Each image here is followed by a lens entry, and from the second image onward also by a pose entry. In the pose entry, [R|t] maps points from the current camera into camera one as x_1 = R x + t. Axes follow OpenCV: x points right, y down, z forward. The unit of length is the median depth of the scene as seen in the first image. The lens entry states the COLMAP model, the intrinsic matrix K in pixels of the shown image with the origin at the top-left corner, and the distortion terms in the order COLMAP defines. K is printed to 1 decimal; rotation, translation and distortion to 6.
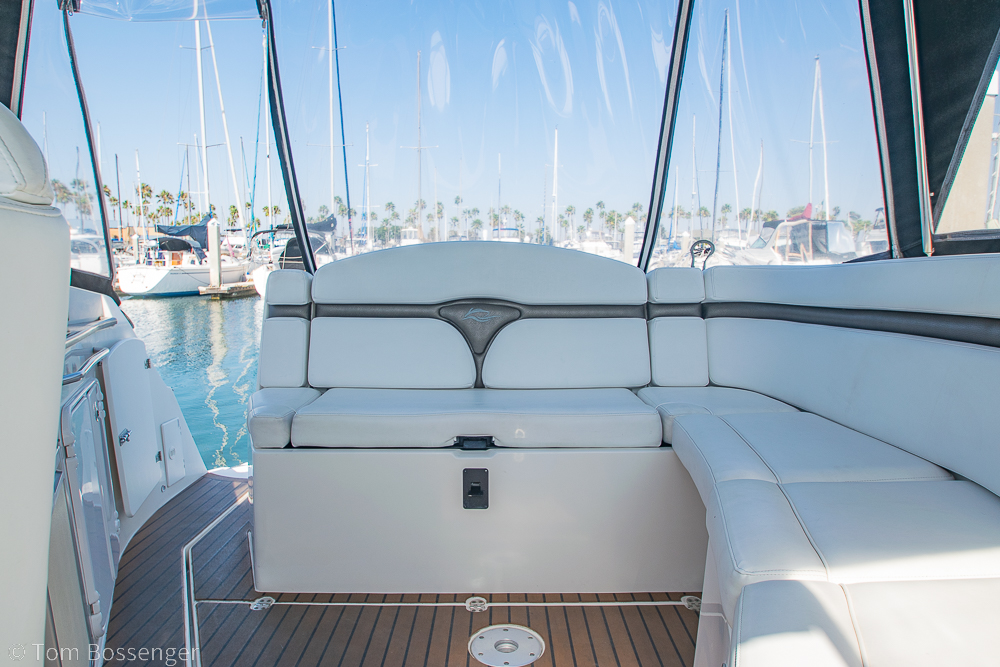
lens RADIAL K [[641.6, 0, 501.9], [0, 641.6, 335.0], [0, 0, 1]] dist [-0.036909, 0.000574]
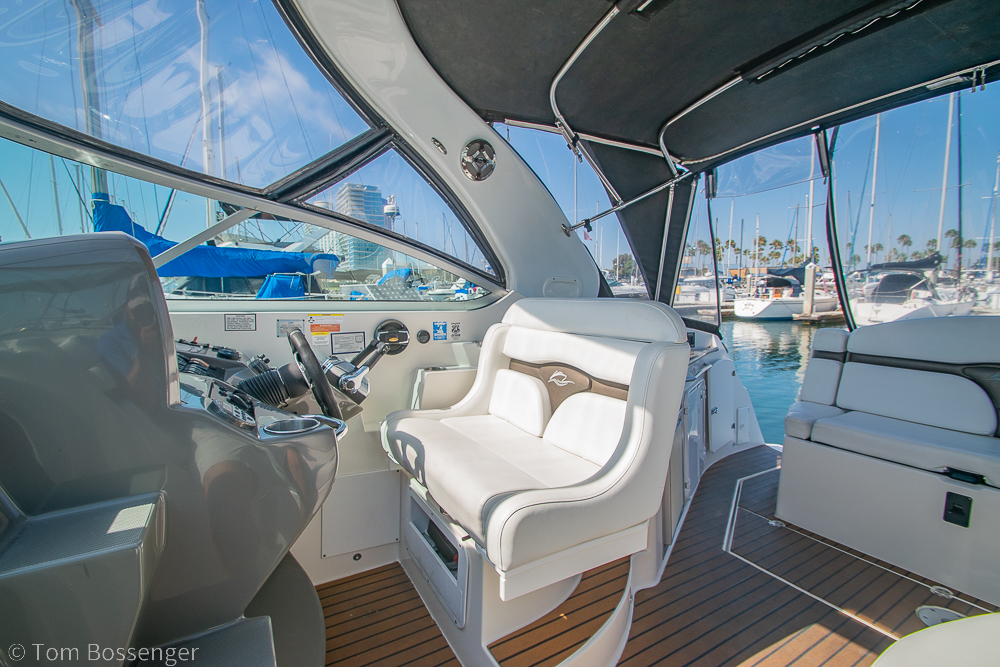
lens RADIAL K [[439.8, 0, 486.0], [0, 439.8, 336.7], [0, 0, 1]] dist [0.015091, -0.017817]
pose [[0.490704, 0.084415, -0.867228, 0.018971], [-0.096236, 0.994457, 0.042346, -0.004882], [0.865996, 0.062679, 0.496108, -0.025855]]
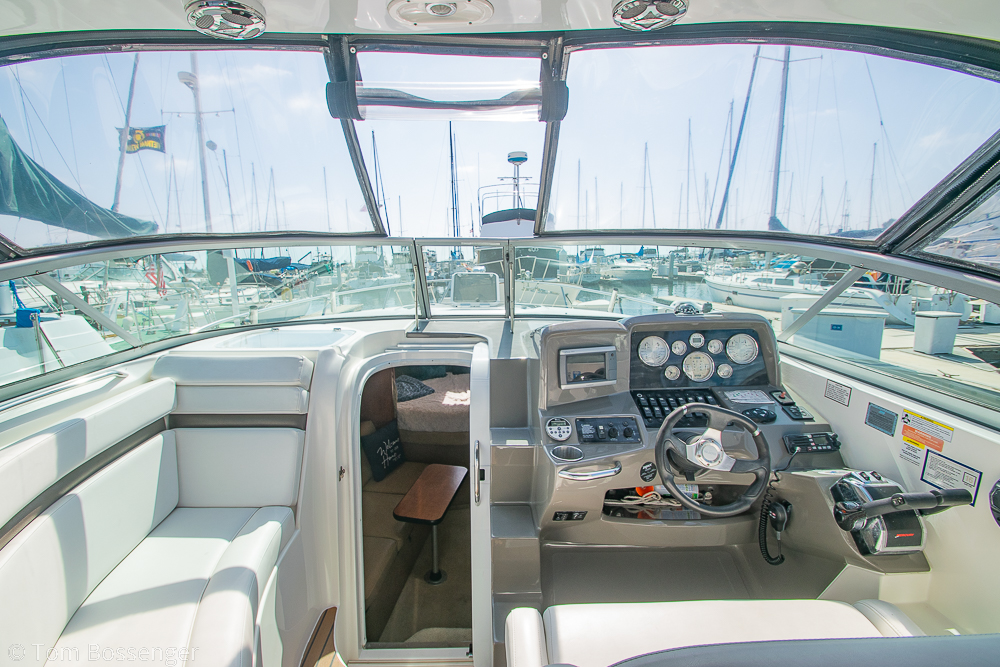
lens RADIAL K [[439.8, 0, 486.0], [0, 439.8, 336.7], [0, 0, 1]] dist [0.015091, -0.017817]
pose [[-0.999893, 0.013782, 0.004968, -0.013048], [0.014633, 0.955756, 0.293795, -0.027673], [-0.000699, 0.293837, -0.955855, 0.034022]]
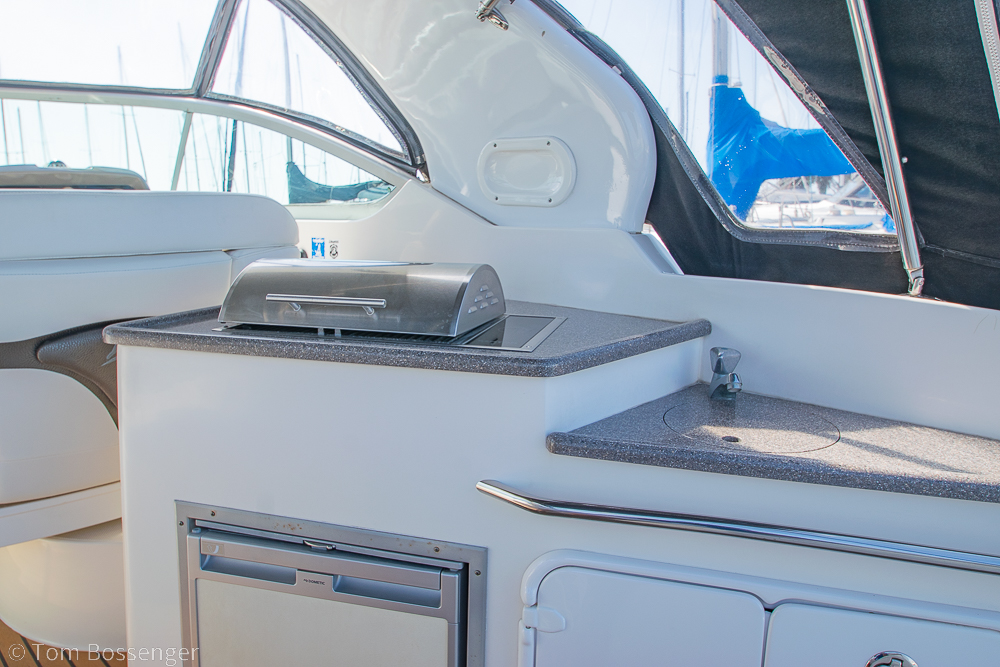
lens RADIAL K [[679.6, 0, 483.2], [0, 679.6, 332.2], [0, 0, 1]] dist [-0.032976, 0.002522]
pose [[-0.698716, 0.131533, -0.703203, -0.016280], [-0.068295, 0.966199, 0.248586, -0.014506], [0.712131, 0.221716, -0.666116, 0.086568]]
